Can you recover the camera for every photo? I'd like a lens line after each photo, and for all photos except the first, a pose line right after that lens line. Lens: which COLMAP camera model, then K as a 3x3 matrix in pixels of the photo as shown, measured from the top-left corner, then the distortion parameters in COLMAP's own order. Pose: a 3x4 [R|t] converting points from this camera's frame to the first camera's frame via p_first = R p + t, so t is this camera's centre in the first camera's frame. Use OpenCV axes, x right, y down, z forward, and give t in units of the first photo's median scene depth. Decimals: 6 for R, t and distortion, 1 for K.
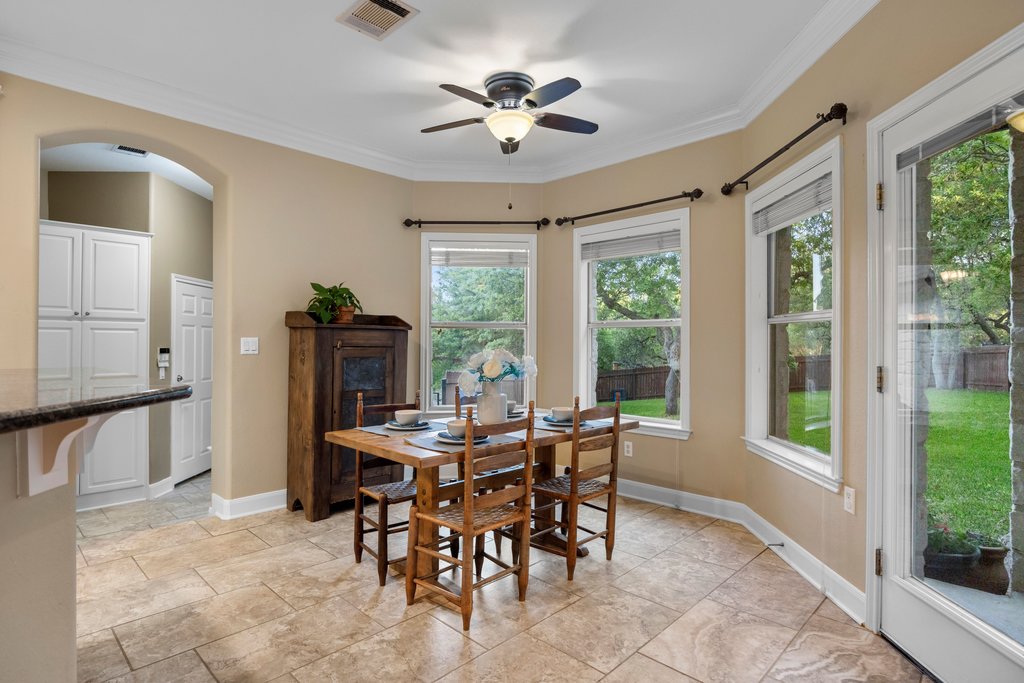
lens RADIAL K [[522.3, 0, 512.0], [0, 522.3, 341.5], [0, 0, 1]] dist [-0.001848, 0.000021]
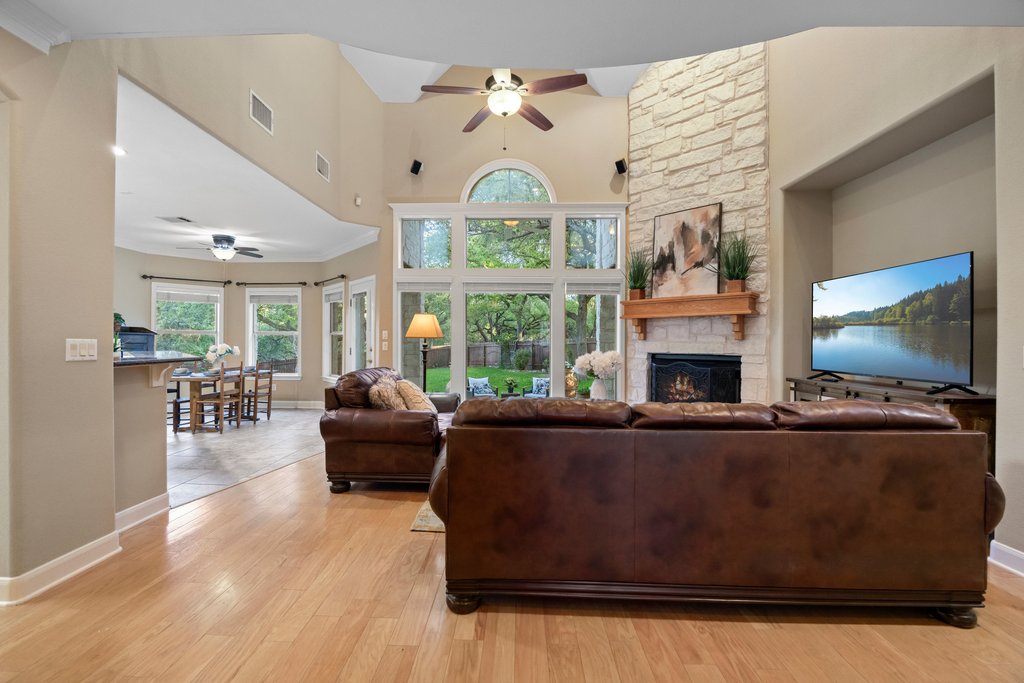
lens RADIAL K [[427.7, 0, 498.9], [0, 427.7, 340.4], [0, 0, 1]] dist [-0.002940, -0.000153]
pose [[0.746843, 0.002918, 0.664994, -0.331859], [-0.003780, 0.999993, -0.000144, -0.006785], [-0.664990, -0.002406, 0.746849, -1.218746]]
